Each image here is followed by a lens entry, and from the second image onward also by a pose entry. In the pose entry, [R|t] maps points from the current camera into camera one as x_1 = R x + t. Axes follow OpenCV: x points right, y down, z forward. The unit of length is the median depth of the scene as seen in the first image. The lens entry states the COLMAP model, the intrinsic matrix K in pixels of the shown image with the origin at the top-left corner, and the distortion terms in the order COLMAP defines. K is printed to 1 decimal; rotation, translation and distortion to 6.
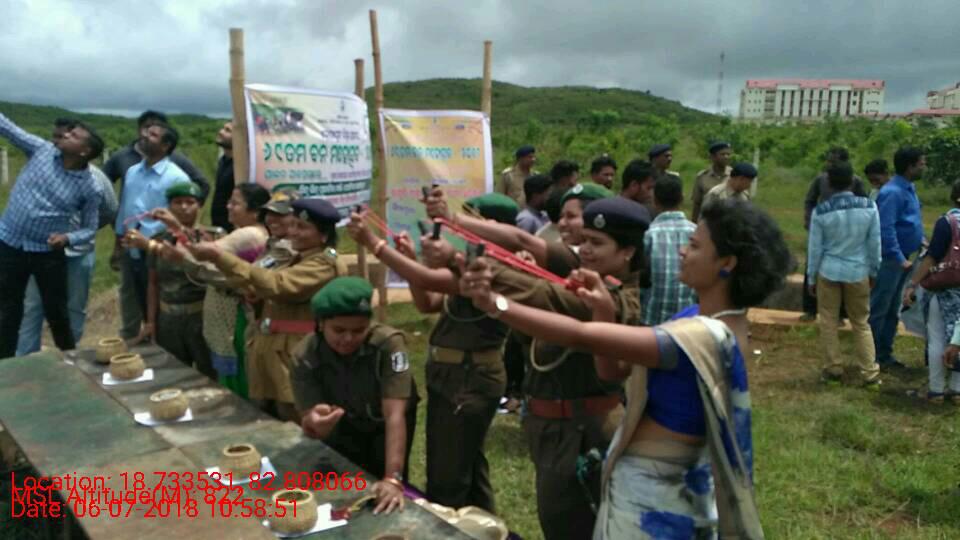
lens RADIAL K [[788.3, 0, 469.6], [0, 788.3, 240.2], [0, 0, 1]] dist [0.036932, -0.030135]
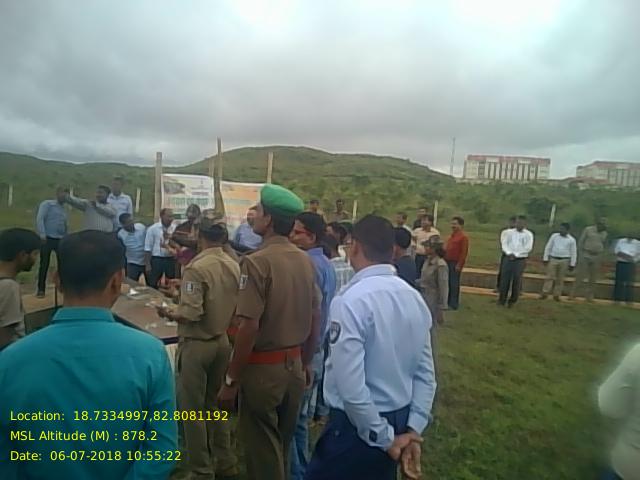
lens RADIAL K [[504.2, 0, 320.3], [0, 504.2, 226.8], [0, 0, 1]] dist [0.088178, -0.084027]
pose [[0.998140, 0.034287, 0.050403, 0.105424], [-0.032014, 0.998463, -0.045237, 0.019264], [-0.051877, 0.043539, 0.997704, -0.457975]]
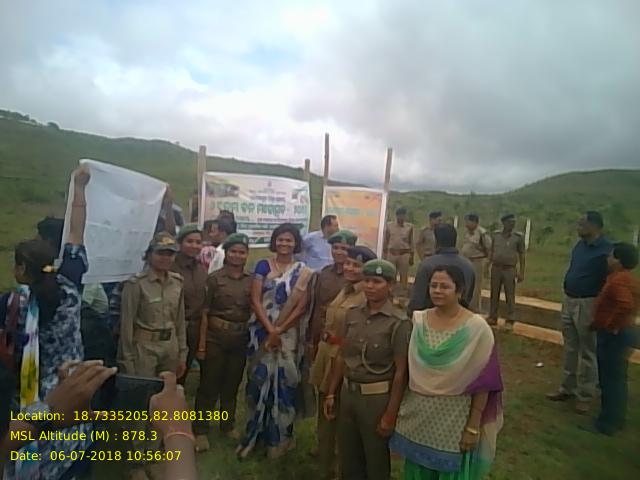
lens RADIAL K [[504.2, 0, 321.9], [0, 504.2, 235.6], [0, 0, 1]] dist [0.088178, -0.084027]
pose [[0.844345, 0.069428, -0.531283, 0.512359], [-0.105486, 0.993703, -0.037787, -0.011503], [0.525314, 0.087948, 0.846351, 0.041748]]
